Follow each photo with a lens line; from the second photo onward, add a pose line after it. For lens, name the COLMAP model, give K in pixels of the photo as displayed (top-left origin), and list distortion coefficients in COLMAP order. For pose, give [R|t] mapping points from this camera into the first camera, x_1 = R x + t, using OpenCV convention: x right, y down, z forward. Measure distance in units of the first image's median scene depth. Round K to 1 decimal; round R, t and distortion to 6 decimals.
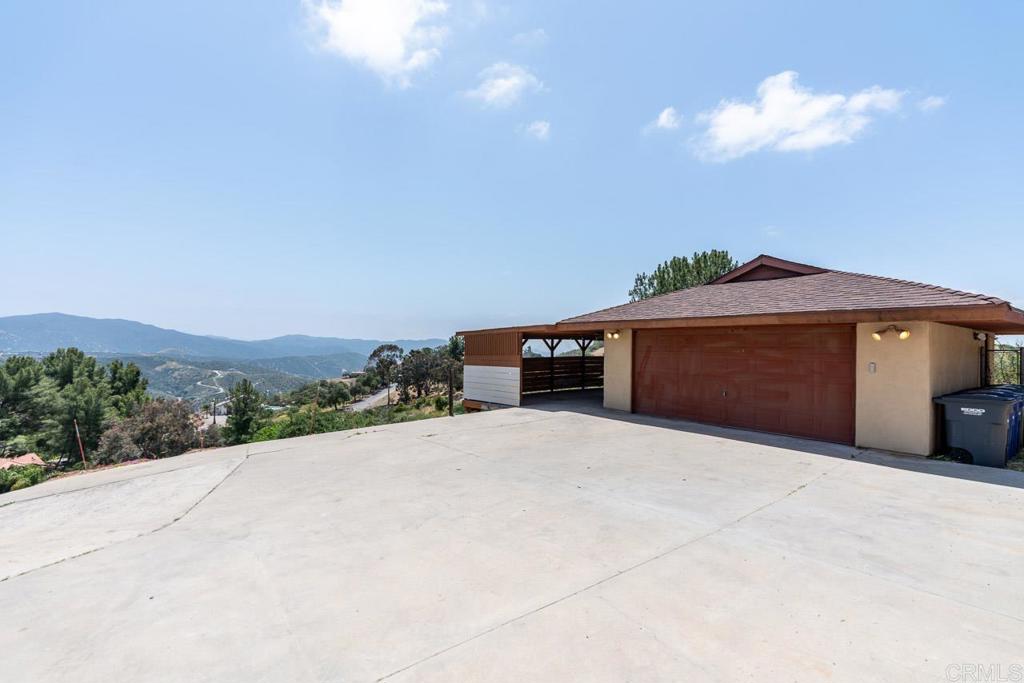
lens RADIAL K [[462.4, 0, 517.4], [0, 462.4, 344.9], [0, 0, 1]] dist [-0.006778, 0.005634]
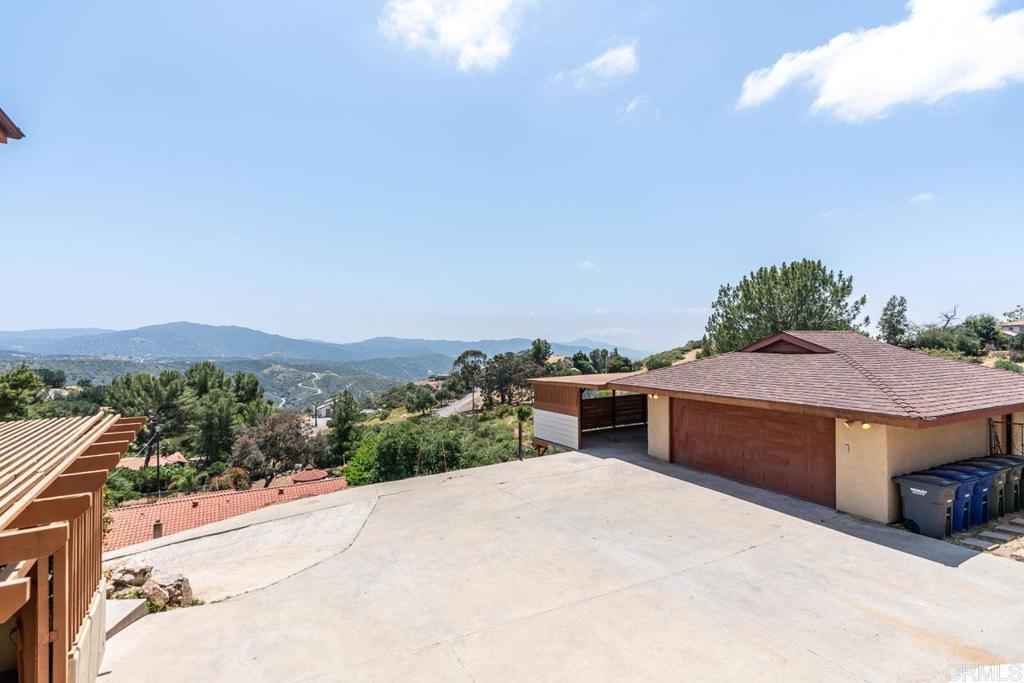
lens RADIAL K [[484.7, 0, 512.8], [0, 484.7, 342.0], [0, 0, 1]] dist [-0.000388, 0.000490]
pose [[0.982088, -0.018438, -0.187519, 0.014089], [0.017848, 0.999829, -0.004834, -0.025513], [0.187576, 0.001400, 0.982249, -0.046712]]
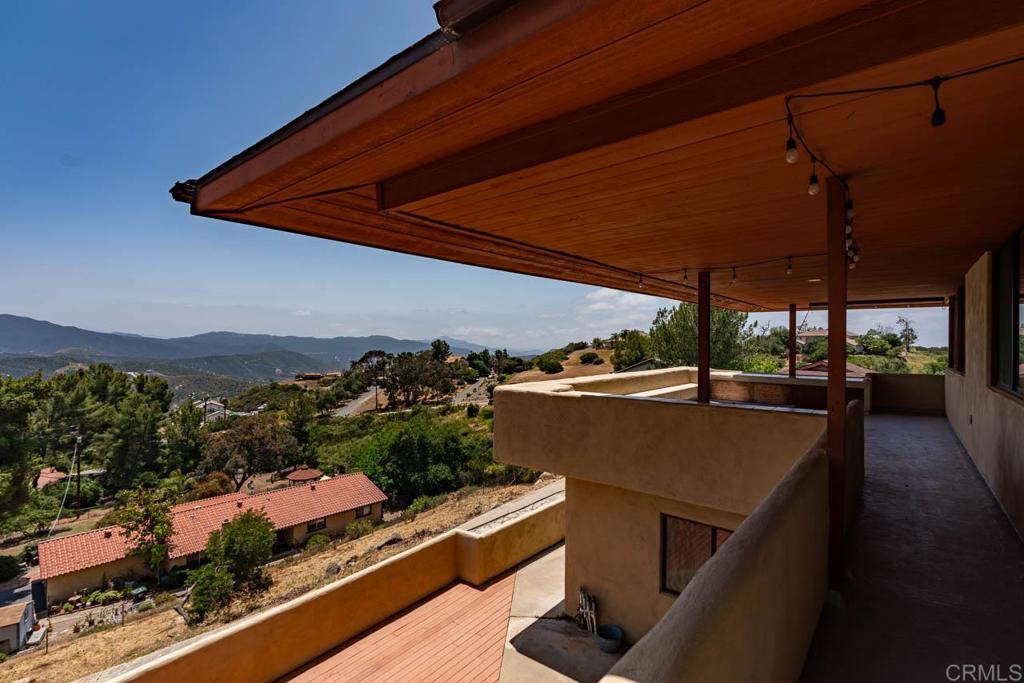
lens RADIAL K [[475.0, 0, 514.1], [0, 475.0, 340.2], [0, 0, 1]] dist [-0.001389, 0.000181]
pose [[0.994035, -0.006033, 0.108894, -0.186308], [0.006141, 0.999981, -0.000663, -0.044136], [-0.108888, 0.001328, 0.994053, -0.172906]]
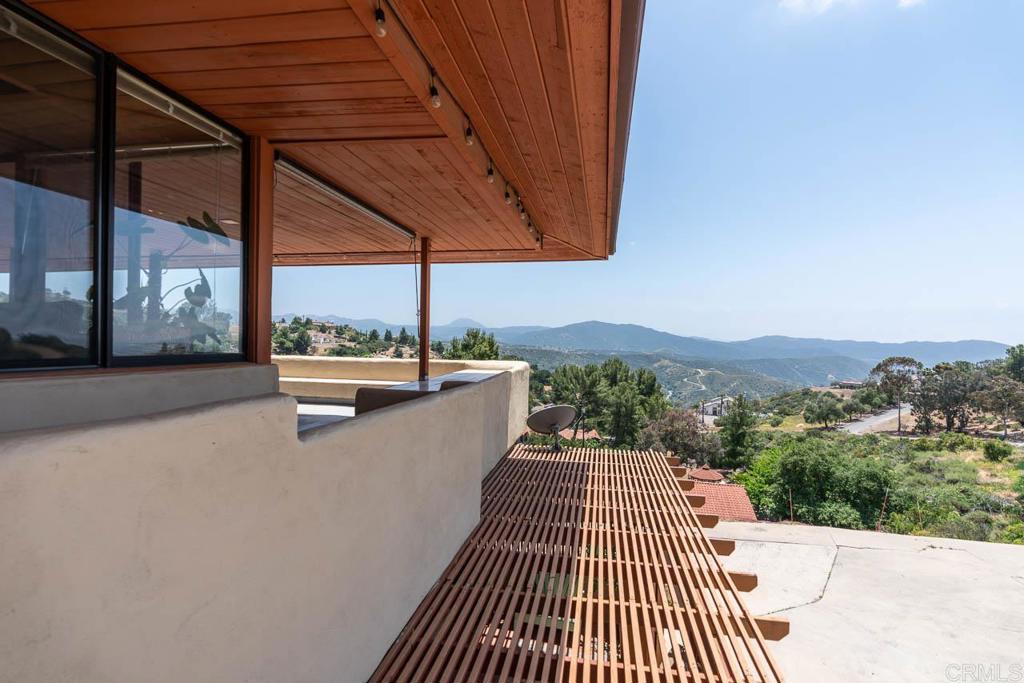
lens RADIAL K [[469.2, 0, 515.2], [0, 469.2, 340.9], [0, 0, 1]] dist [-0.001865, 0.000663]
pose [[0.580939, 0.001556, -0.813946, -0.001059], [-0.009917, 0.999937, -0.005166, -0.038030], [0.813887, 0.011073, 0.580918, -0.063960]]
